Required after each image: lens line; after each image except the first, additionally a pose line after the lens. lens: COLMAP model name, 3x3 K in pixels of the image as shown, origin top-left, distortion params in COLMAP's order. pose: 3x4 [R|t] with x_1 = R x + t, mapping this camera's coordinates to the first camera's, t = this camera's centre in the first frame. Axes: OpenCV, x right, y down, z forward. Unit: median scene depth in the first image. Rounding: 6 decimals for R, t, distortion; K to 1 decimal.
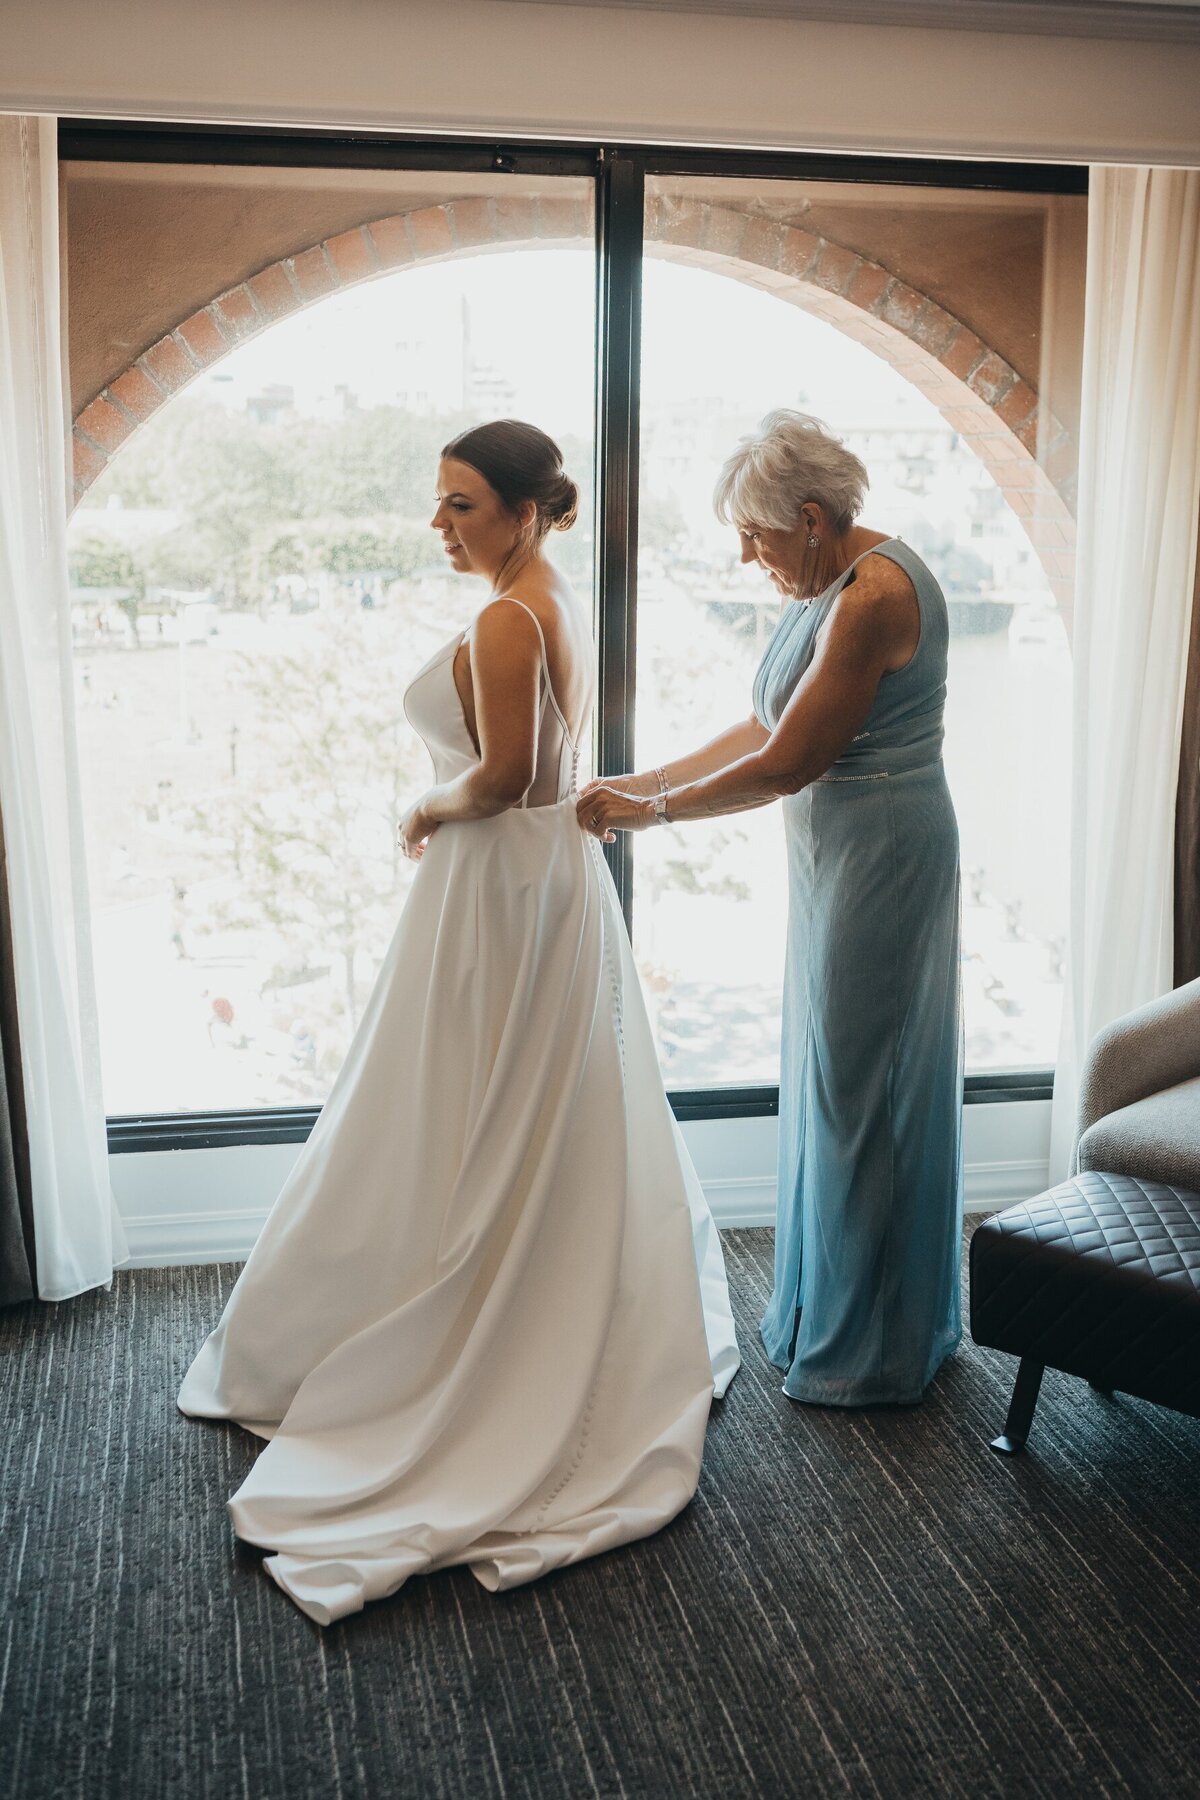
lens RADIAL K [[1933.9, 0, 600.0], [0, 1933.9, 900.0], [0, 0, 1]] dist [-0.107603, 0.331551]
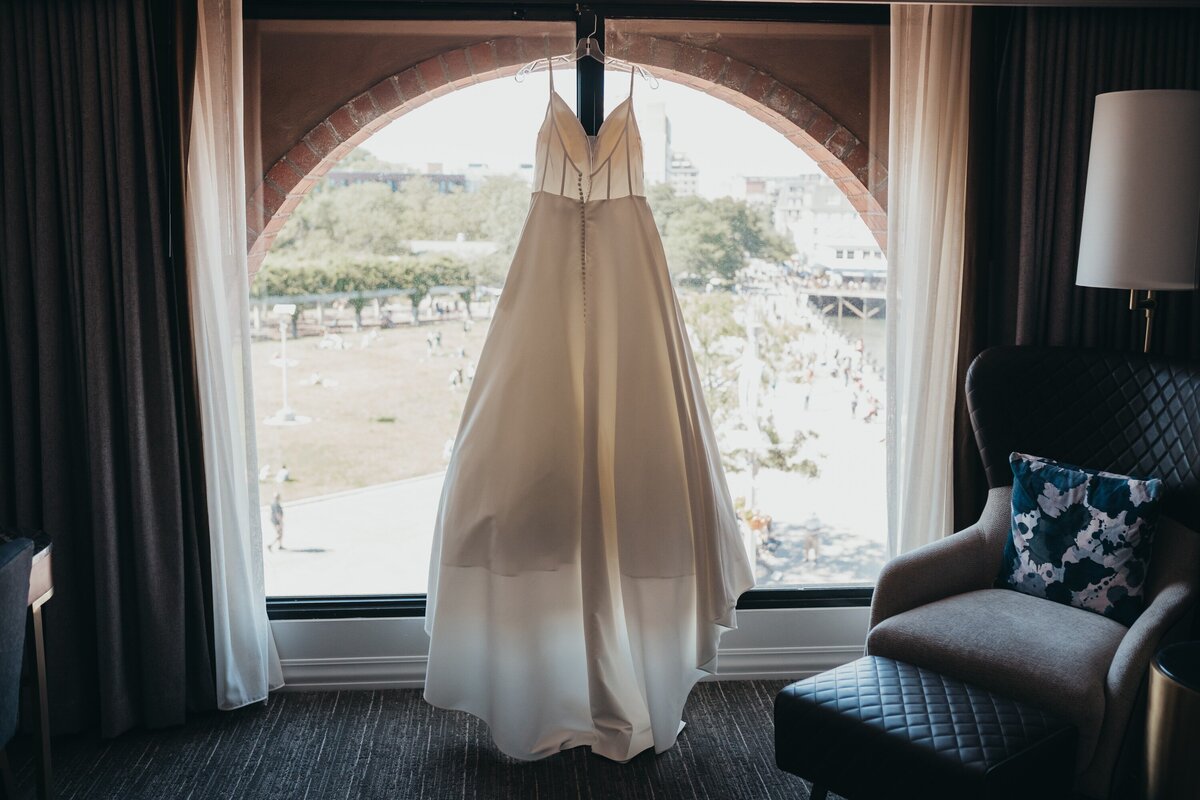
lens RADIAL K [[1147.9, 0, 600.0], [0, 1147.9, 400.0], [0, 0, 1]] dist [-0.028443, 0.002322]
pose [[0.992395, 0.012692, -0.122440, 0.130150], [-0.020298, 0.997927, -0.061077, 0.000168], [0.121410, 0.063098, 0.990595, 0.061532]]
